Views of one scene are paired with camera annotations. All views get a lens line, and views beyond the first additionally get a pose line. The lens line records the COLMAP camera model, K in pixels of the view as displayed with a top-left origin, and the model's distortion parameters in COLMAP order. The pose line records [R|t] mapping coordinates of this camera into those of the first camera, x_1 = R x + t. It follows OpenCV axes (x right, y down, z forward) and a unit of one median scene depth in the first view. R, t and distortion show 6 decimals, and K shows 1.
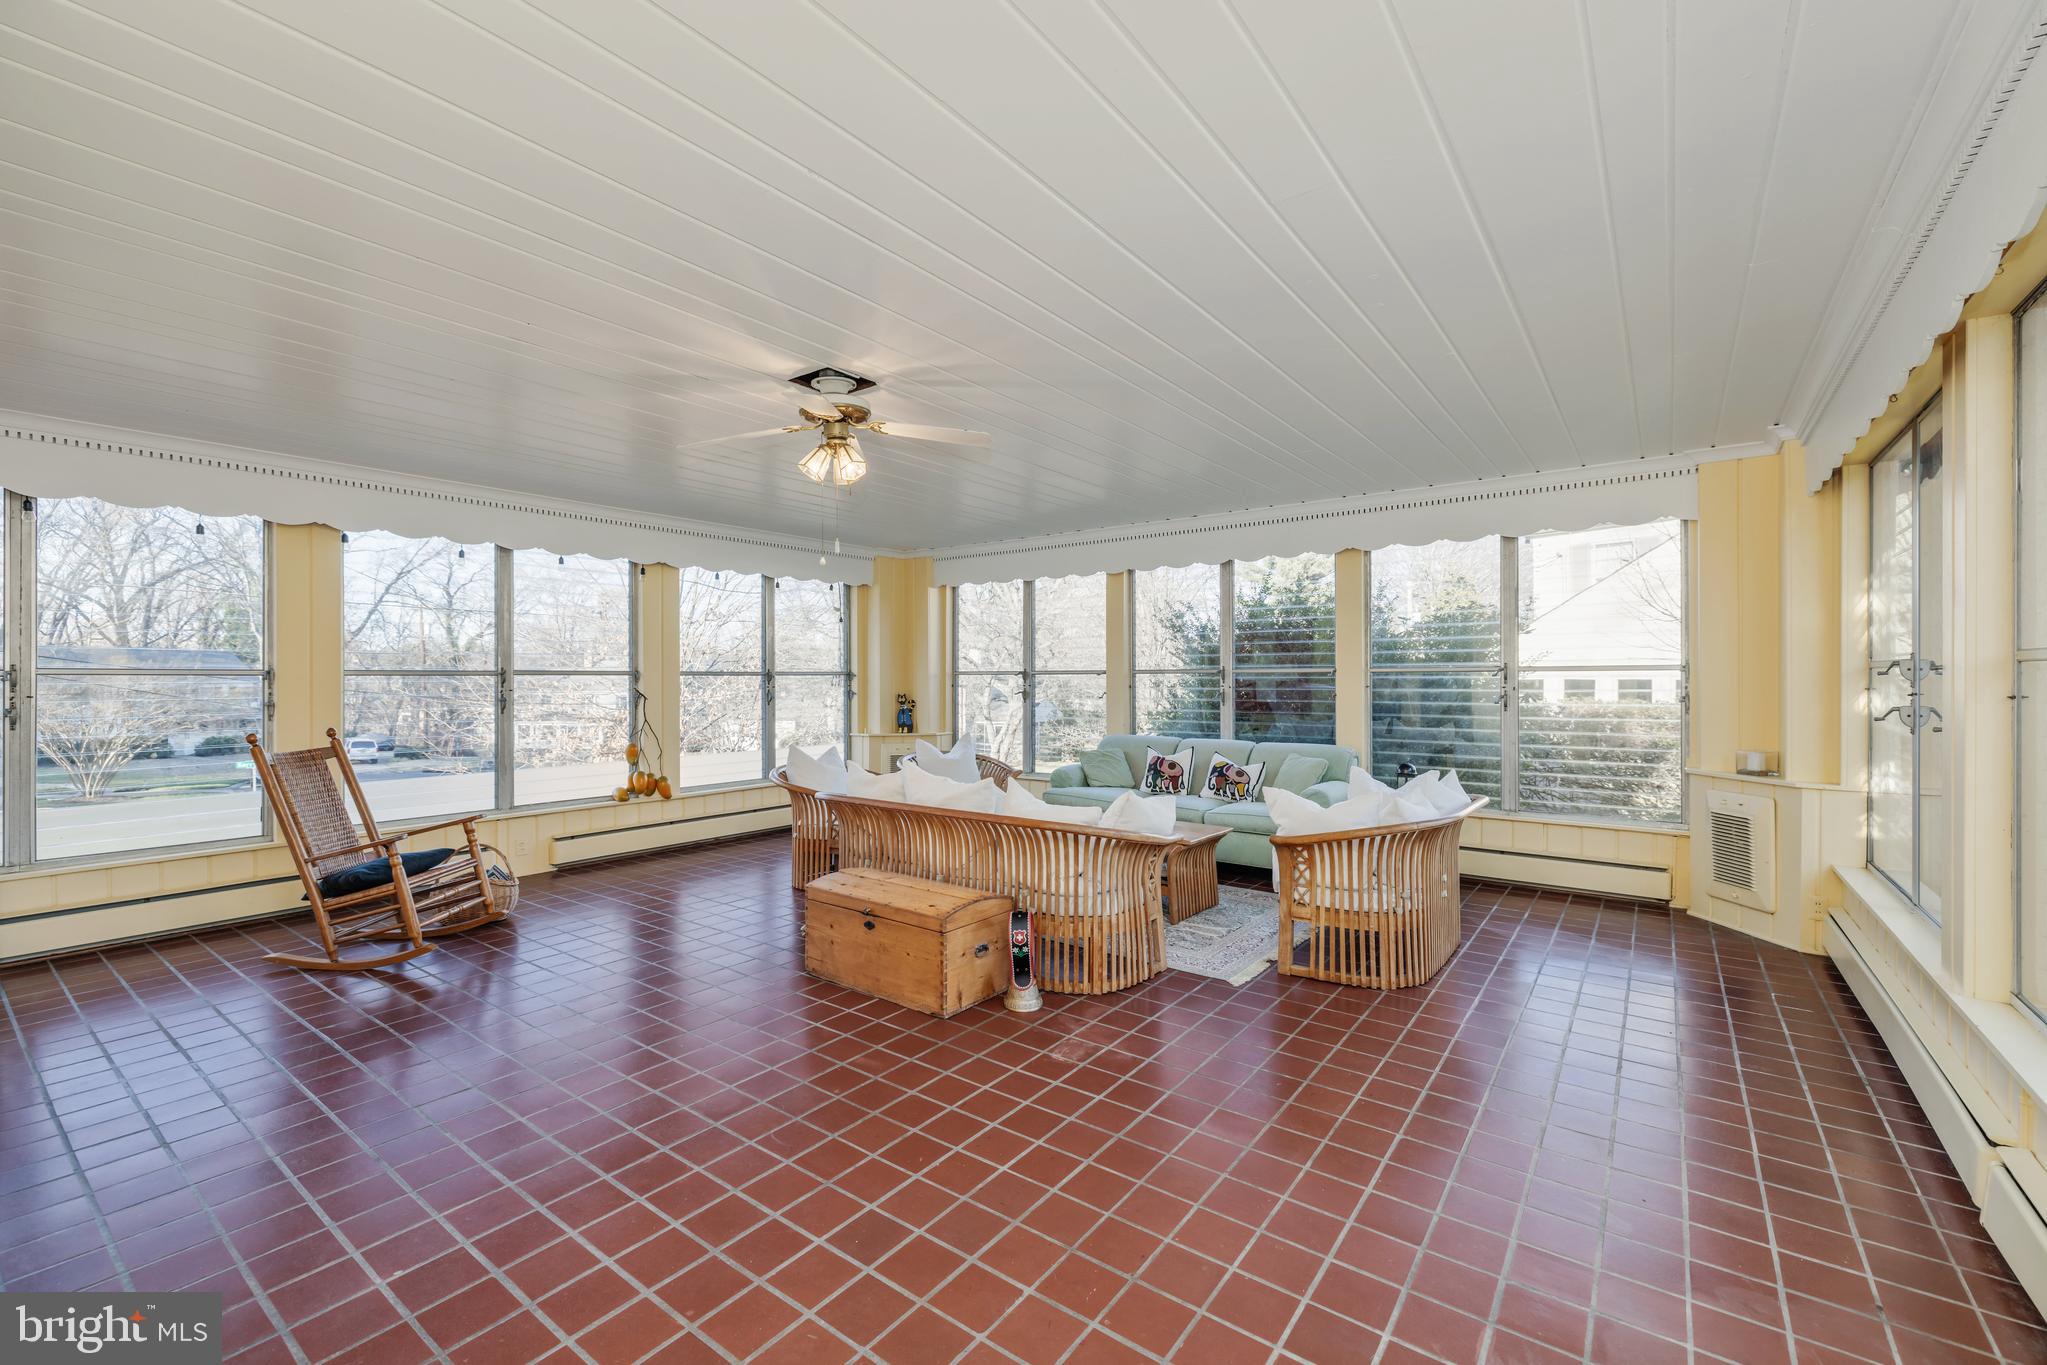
lens RADIAL K [[858.5, 0, 994.3], [0, 858.5, 680.4], [0, 0, 1]] dist [0.000509, 0.000016]
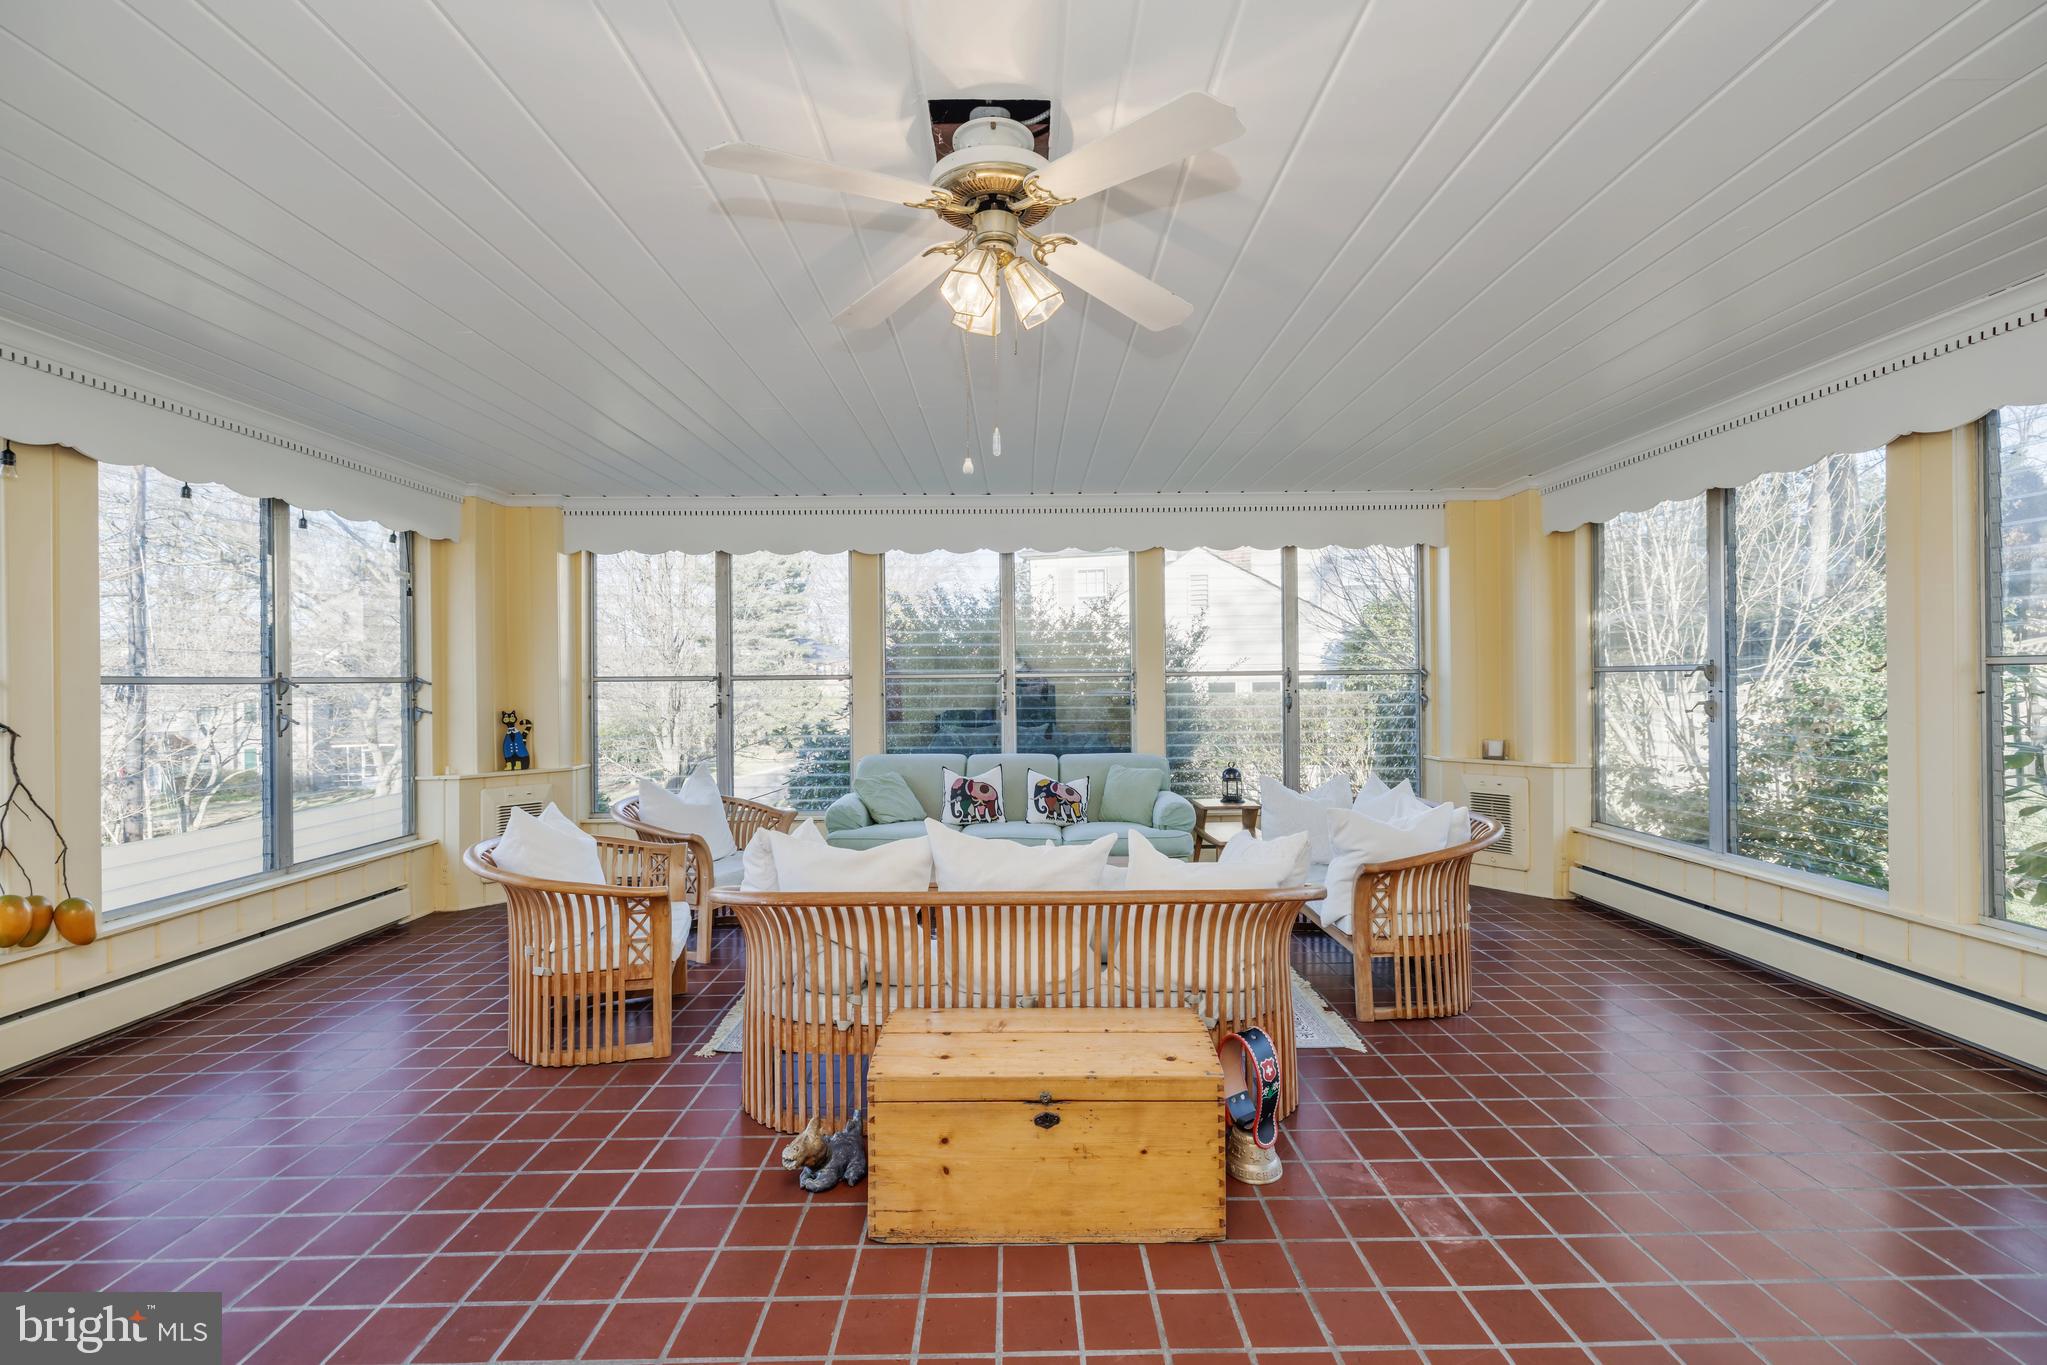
lens RADIAL K [[871.6, 0, 1028.4], [0, 871.6, 680.7], [0, 0, 1]] dist [0.000837, -0.000162]
pose [[0.782180, -0.003718, 0.623041, -0.272648], [0.008634, 0.999951, -0.004872, -0.000945], [-0.622993, 0.009190, 0.782174, 0.295919]]
